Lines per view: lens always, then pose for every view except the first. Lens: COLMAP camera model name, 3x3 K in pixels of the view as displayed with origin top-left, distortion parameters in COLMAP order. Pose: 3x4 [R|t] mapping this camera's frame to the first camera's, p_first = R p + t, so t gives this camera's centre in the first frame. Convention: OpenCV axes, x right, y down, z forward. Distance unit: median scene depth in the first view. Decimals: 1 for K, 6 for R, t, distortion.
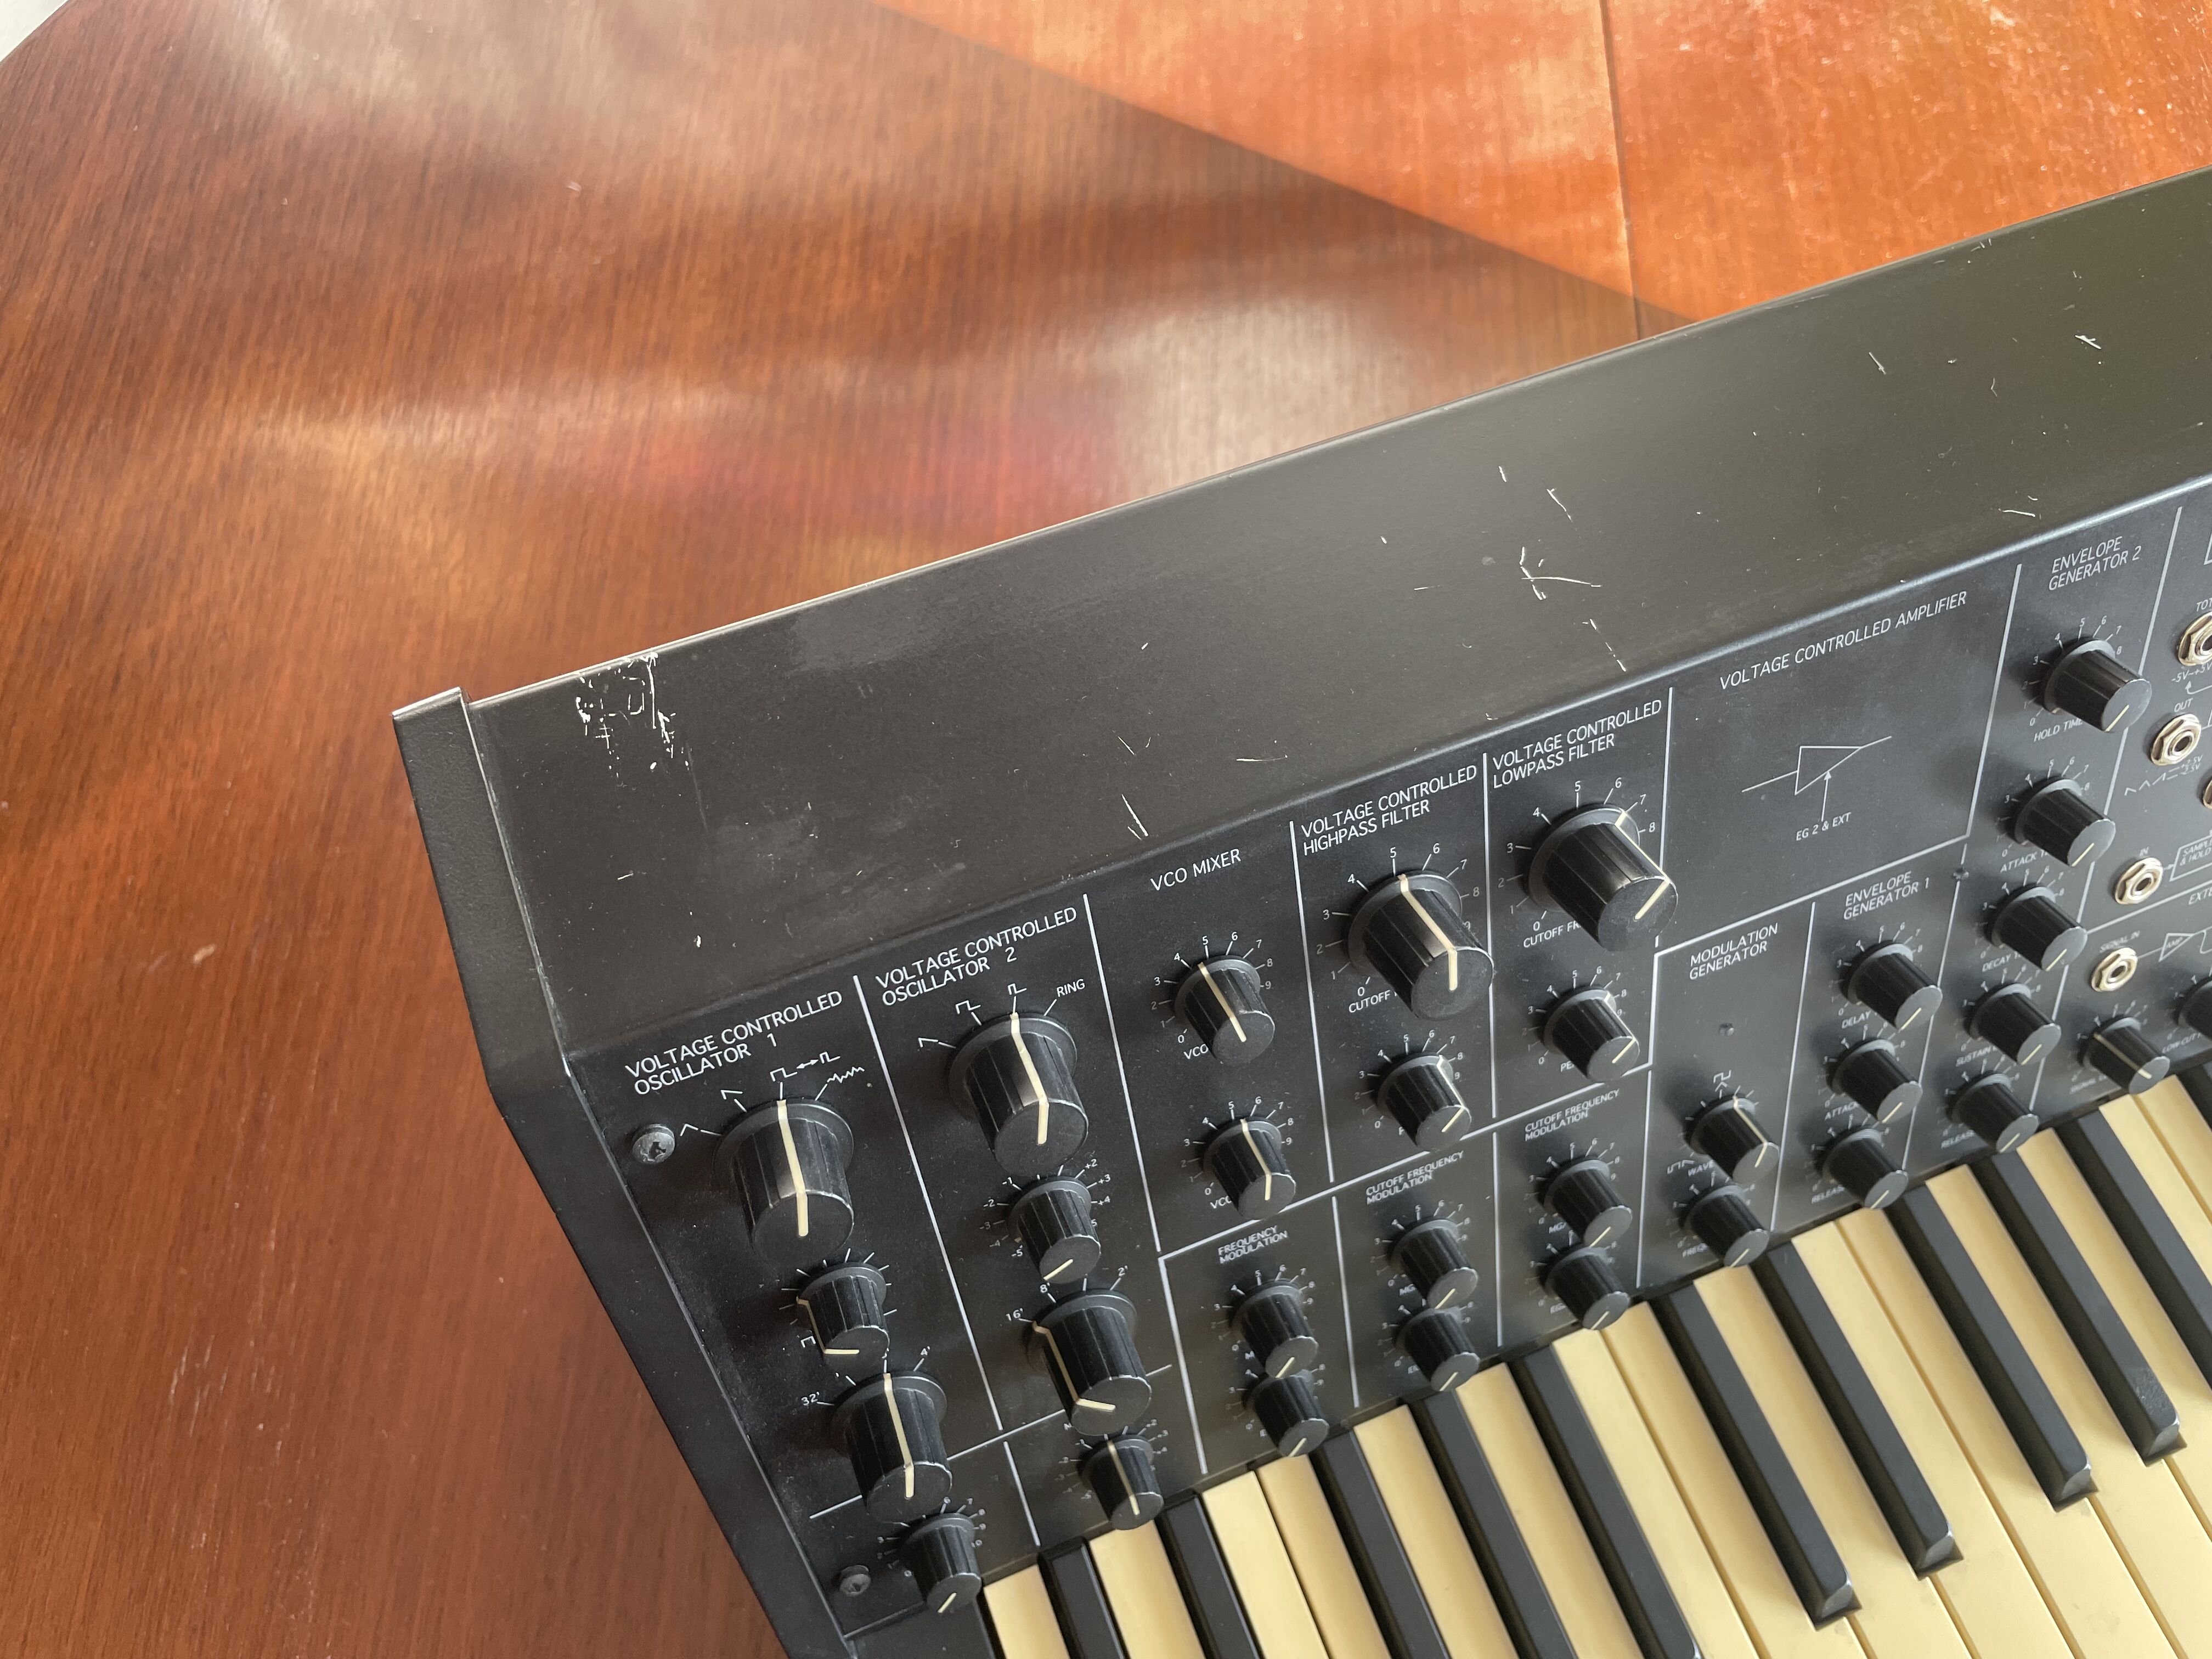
lens RADIAL K [[1719.1, 0, 1115.8], [0, 1719.1, 817.0], [0, 0, 1]] dist [0.077154, -0.129124]
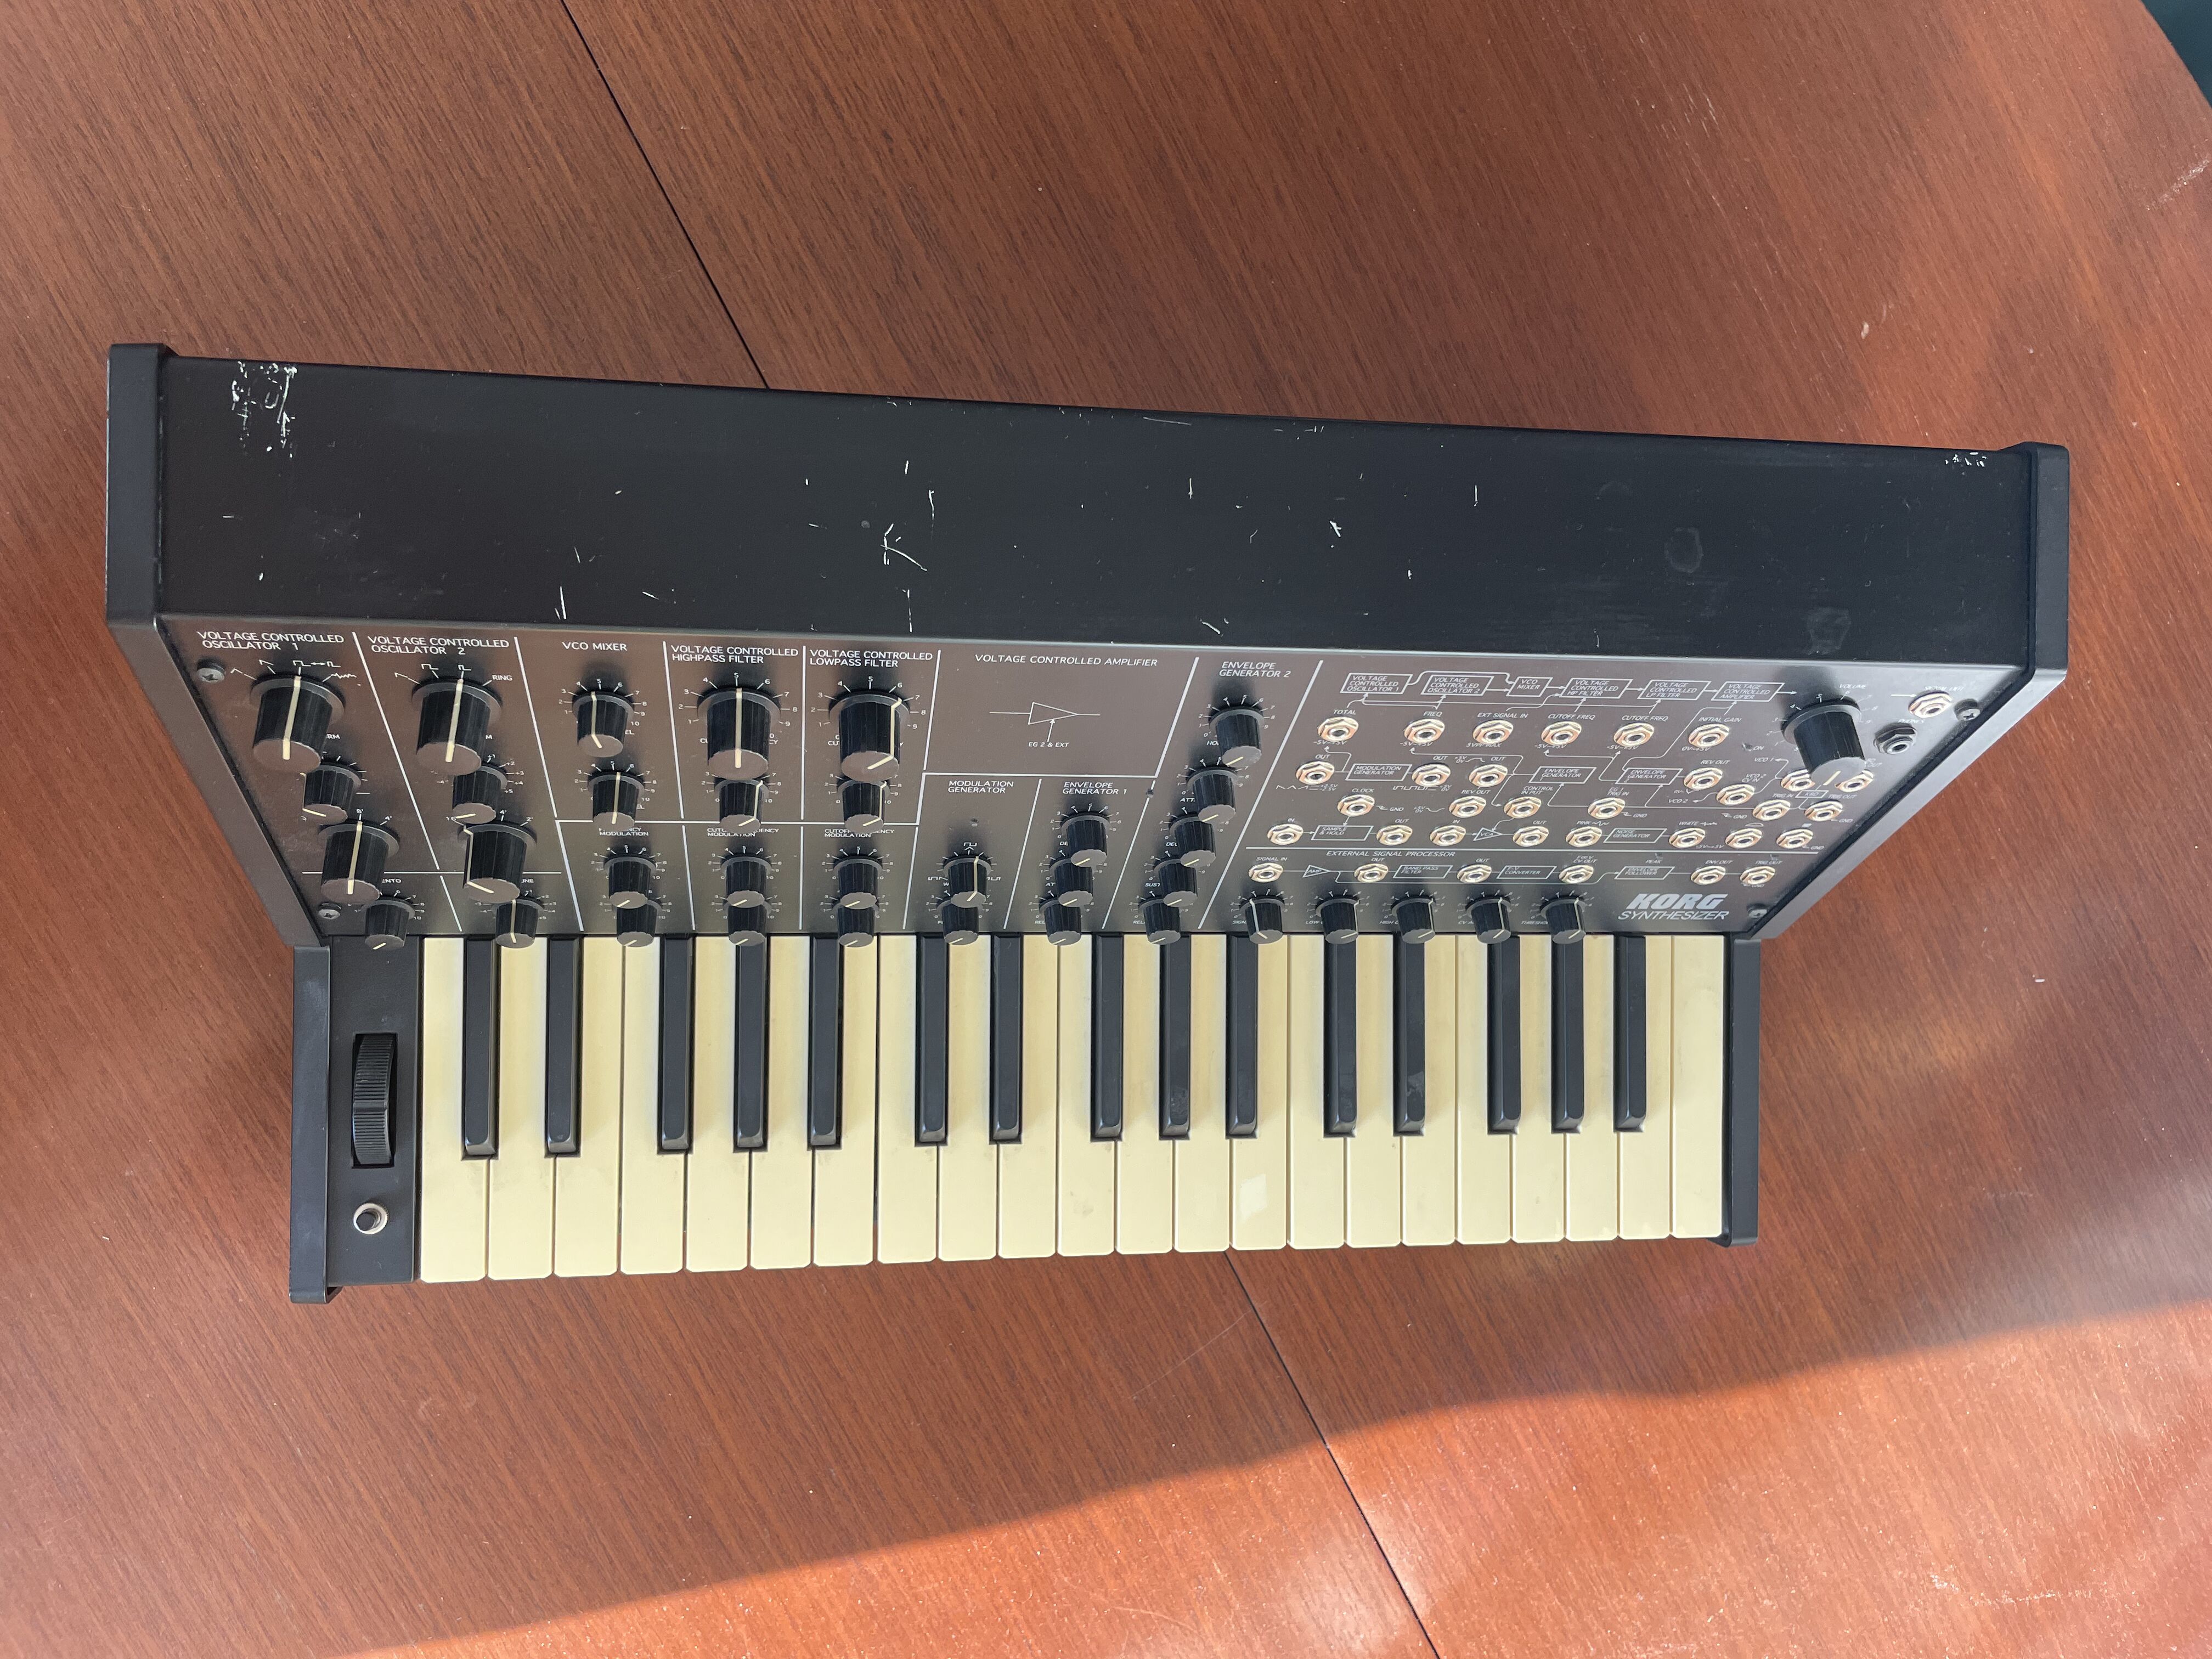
lens RADIAL K [[1719.1, 0, 1101.7], [0, 1719.1, 859.3], [0, 0, 1]] dist [0.077154, -0.129124]
pose [[0.917588, 0.376996, 0.126119, 0.320905], [-0.396487, 0.844912, 0.359057, -0.517364], [0.028804, -0.379471, 0.924755, -0.494096]]
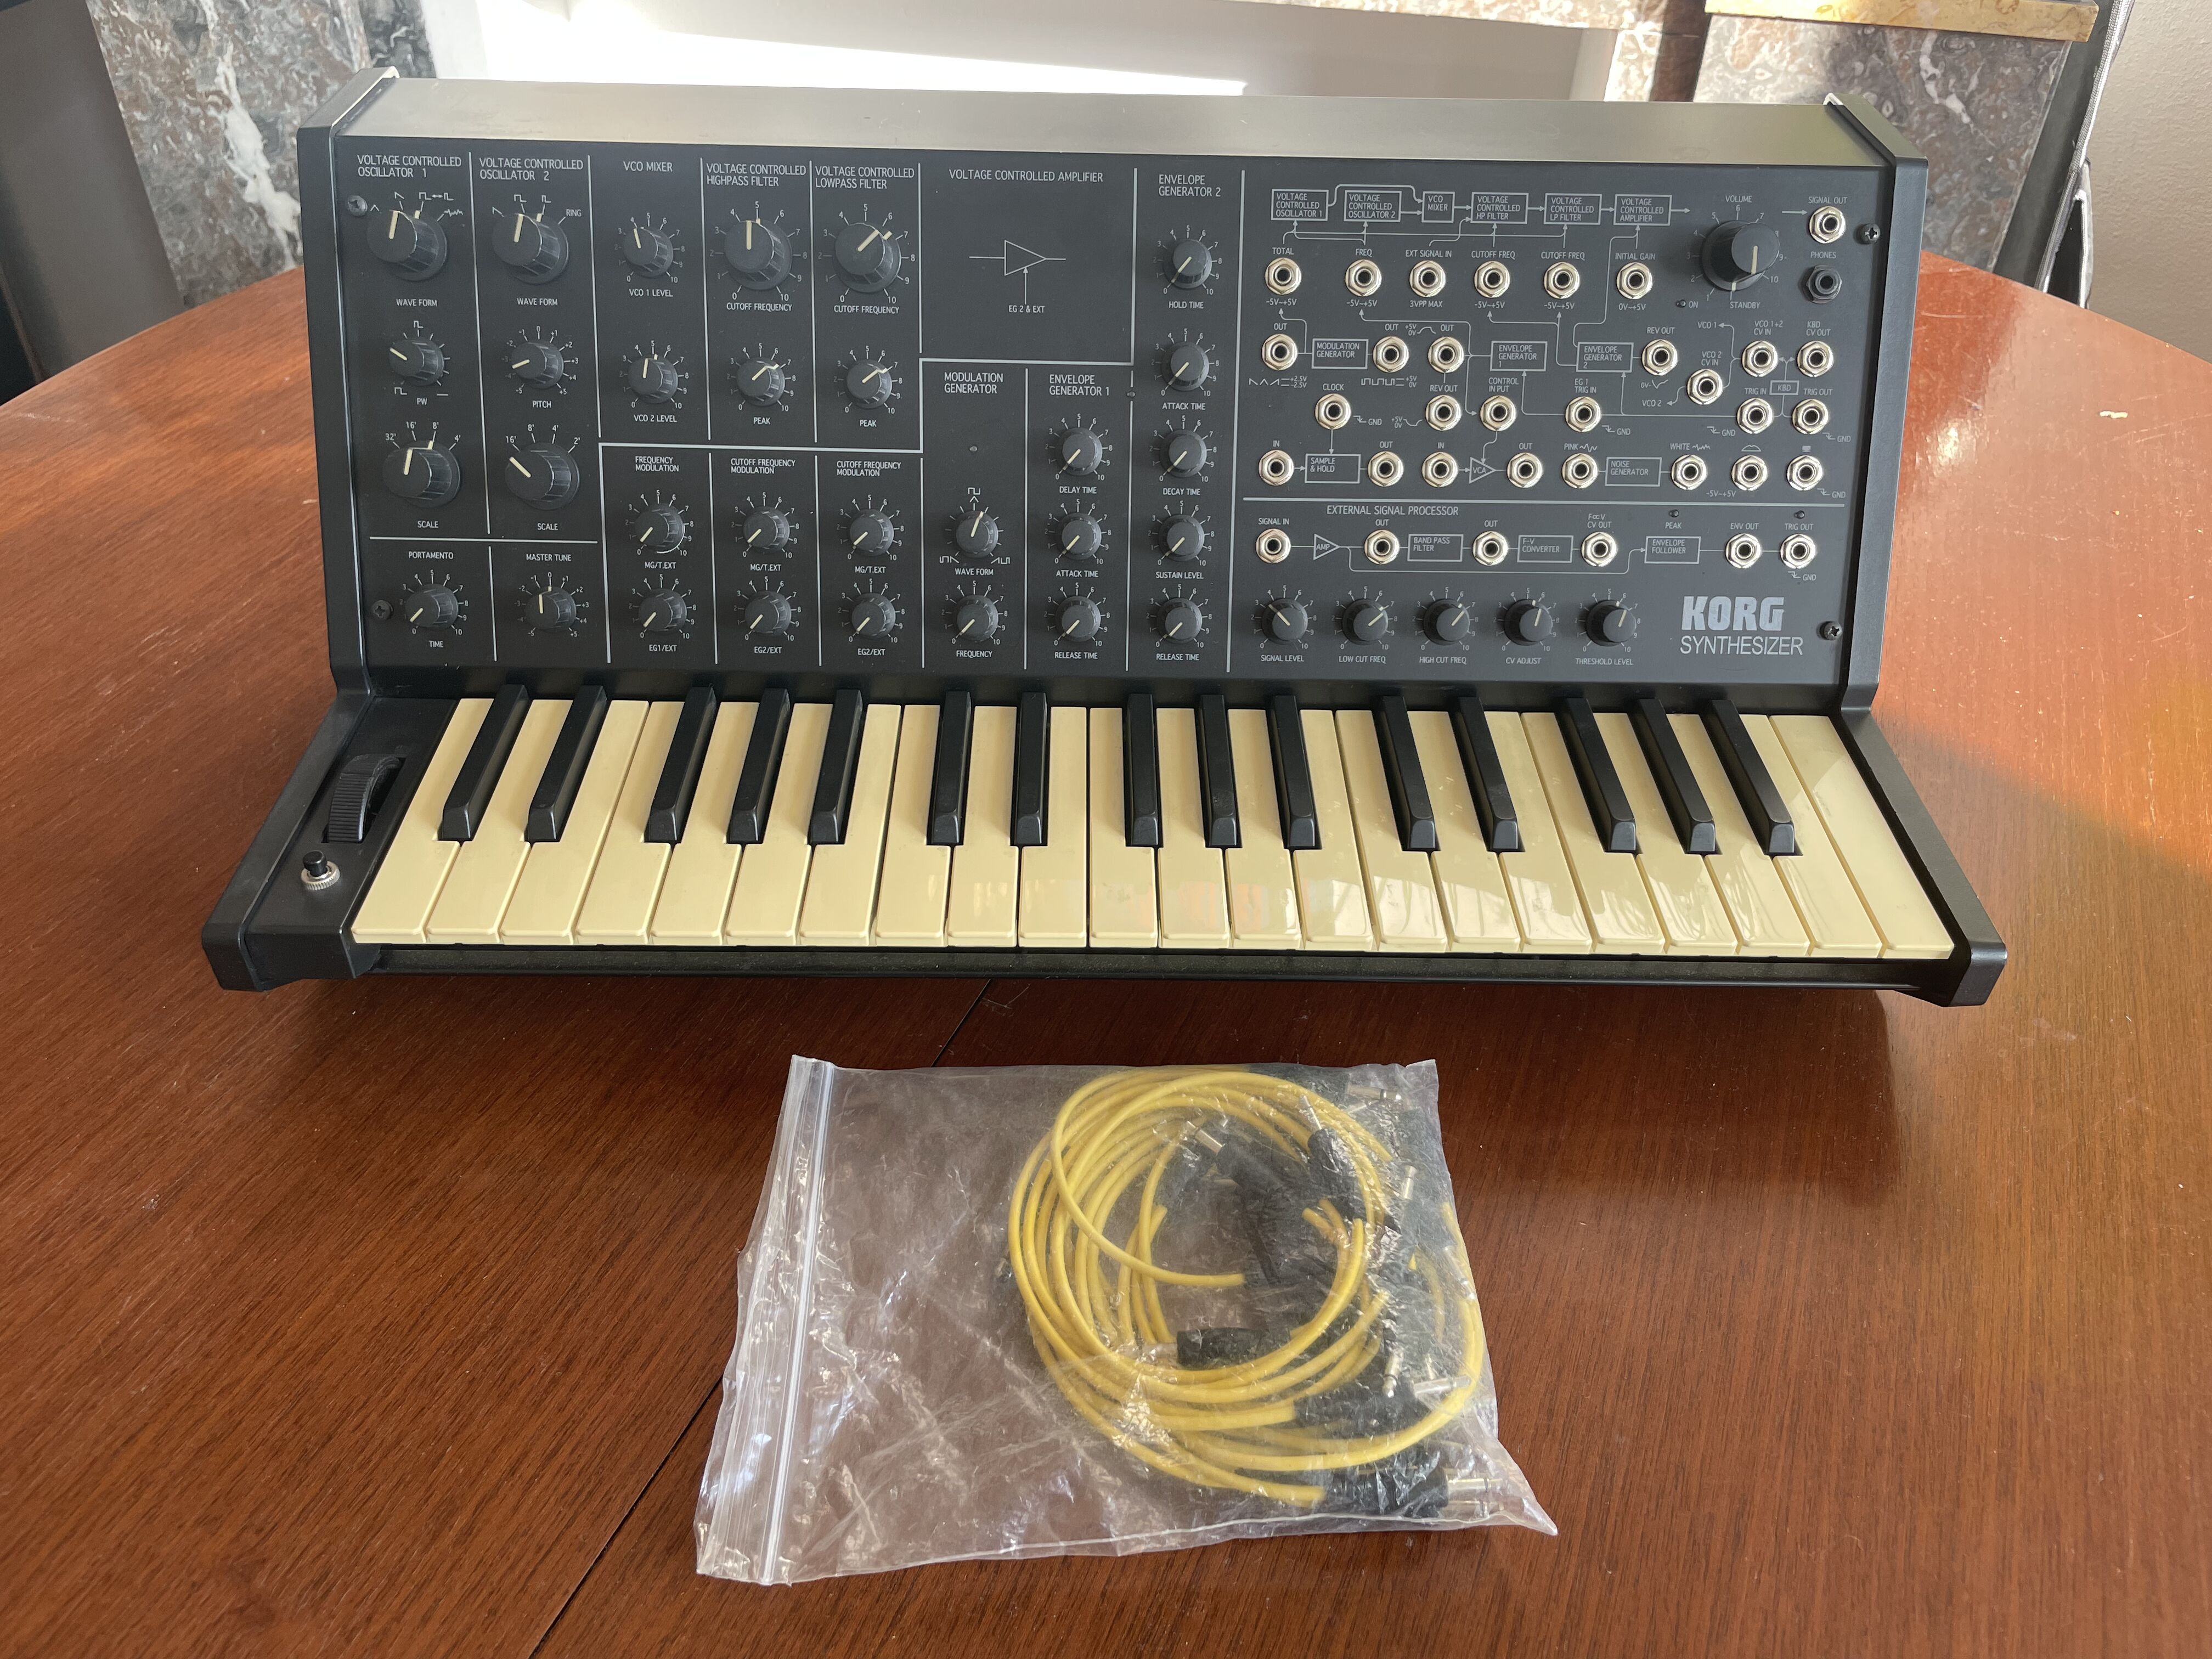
lens RADIAL K [[1719.1, 0, 1107.7], [0, 1719.1, 828.2], [0, 0, 1]] dist [0.077154, -0.129124]
pose [[0.931789, 0.216834, -0.291122, 1.201624], [-0.322445, 0.862768, -0.389436, 1.210171], [0.166728, 0.456743, 0.873835, -0.303264]]
